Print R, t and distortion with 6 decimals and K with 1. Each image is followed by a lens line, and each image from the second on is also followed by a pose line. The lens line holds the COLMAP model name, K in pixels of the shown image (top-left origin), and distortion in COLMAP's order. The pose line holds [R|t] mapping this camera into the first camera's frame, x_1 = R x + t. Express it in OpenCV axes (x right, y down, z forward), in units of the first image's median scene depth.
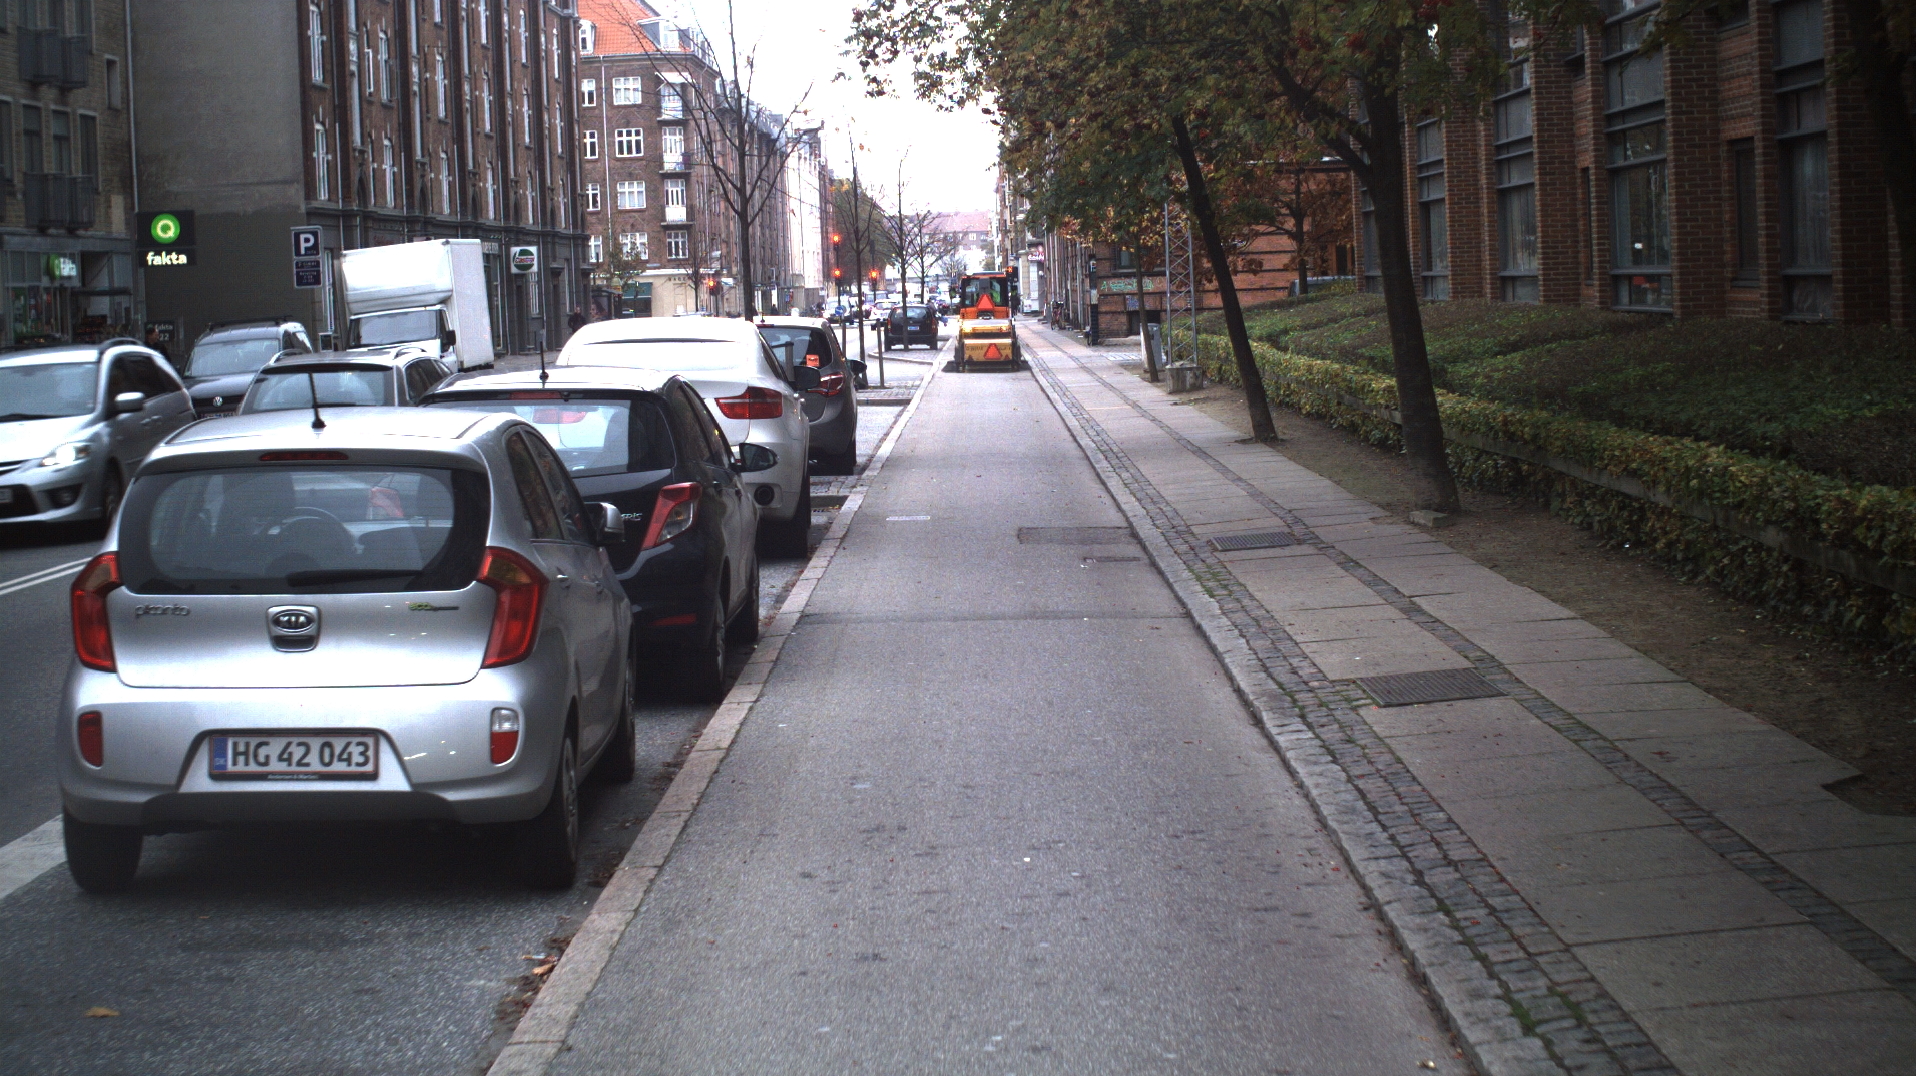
lens RADIAL K [[3209.9, 0, 917.4], [0, 3209.9, 539.0], [0, 0, 1]] dist [-0.336632, 0.077165]
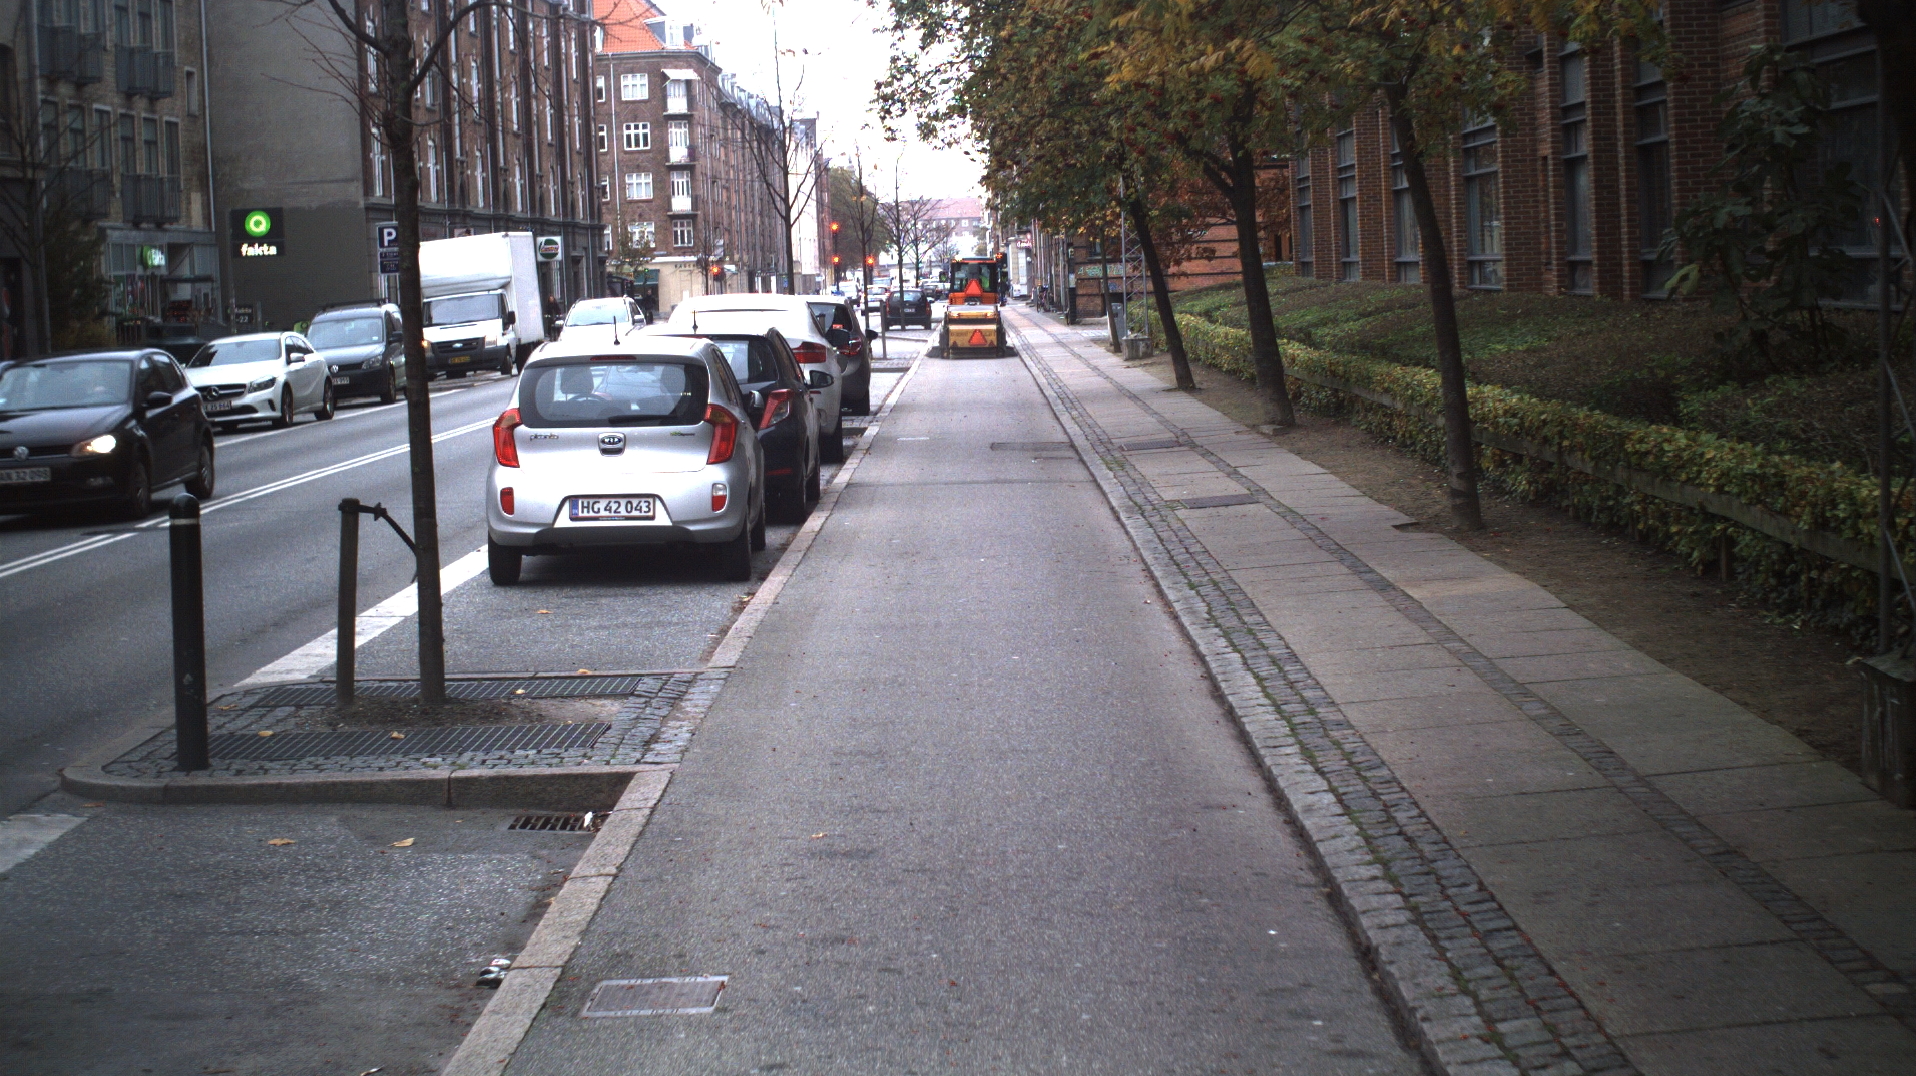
lens RADIAL K [[3577.3, 0, 958.0], [0, 3577.3, 538.0], [0, 0, 1]] dist [-0.433581, -0.085578]
pose [[0.999894, -0.003443, 0.014129, -0.002498], [0.003504, 0.999985, -0.004326, 0.020328], [-0.014114, 0.004376, 0.999891, -0.257107]]
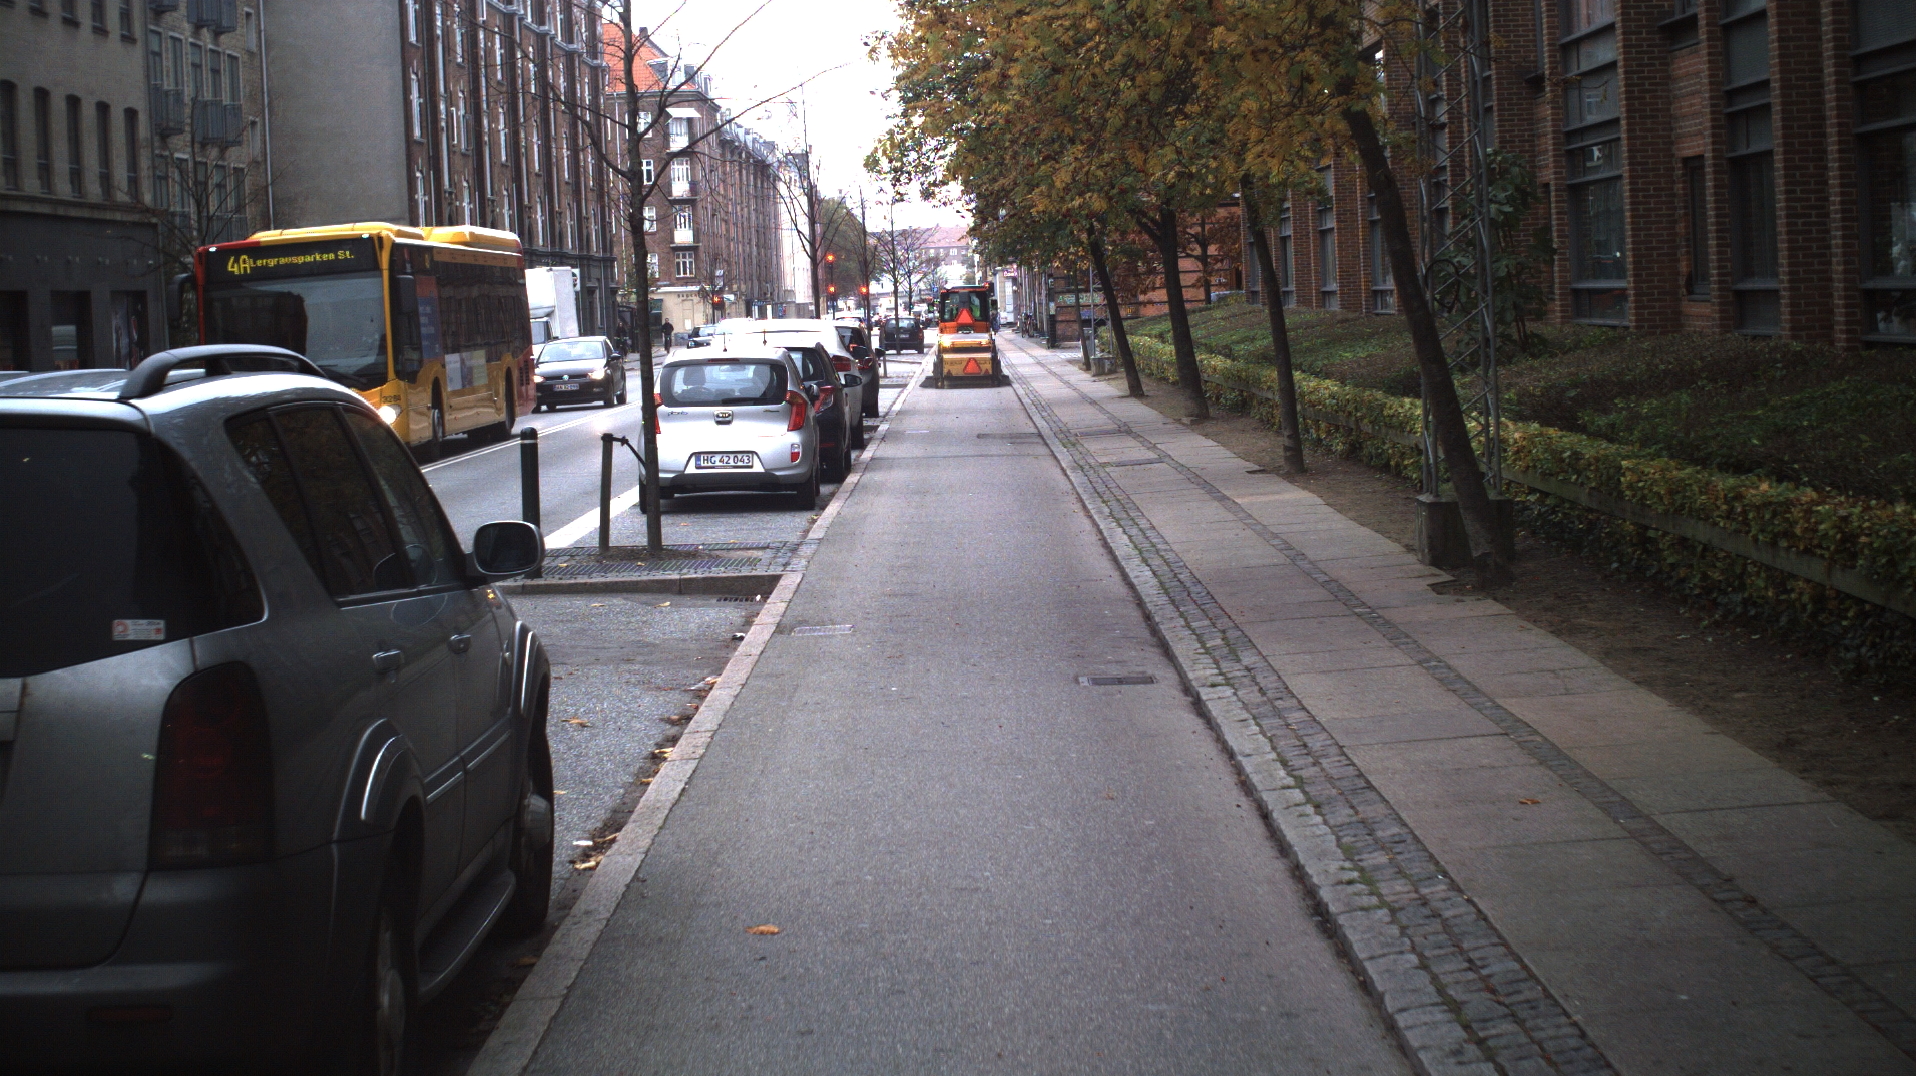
lens RADIAL K [[4041.9, 0, 958.0], [0, 4041.9, 538.0], [0, 0, 1]] dist [-0.620175, -0.209219]
pose [[0.999826, -0.006453, 0.017504, -0.009123], [0.006795, 0.999785, -0.019591, 0.045259], [-0.017374, 0.019707, 0.999655, -0.581358]]
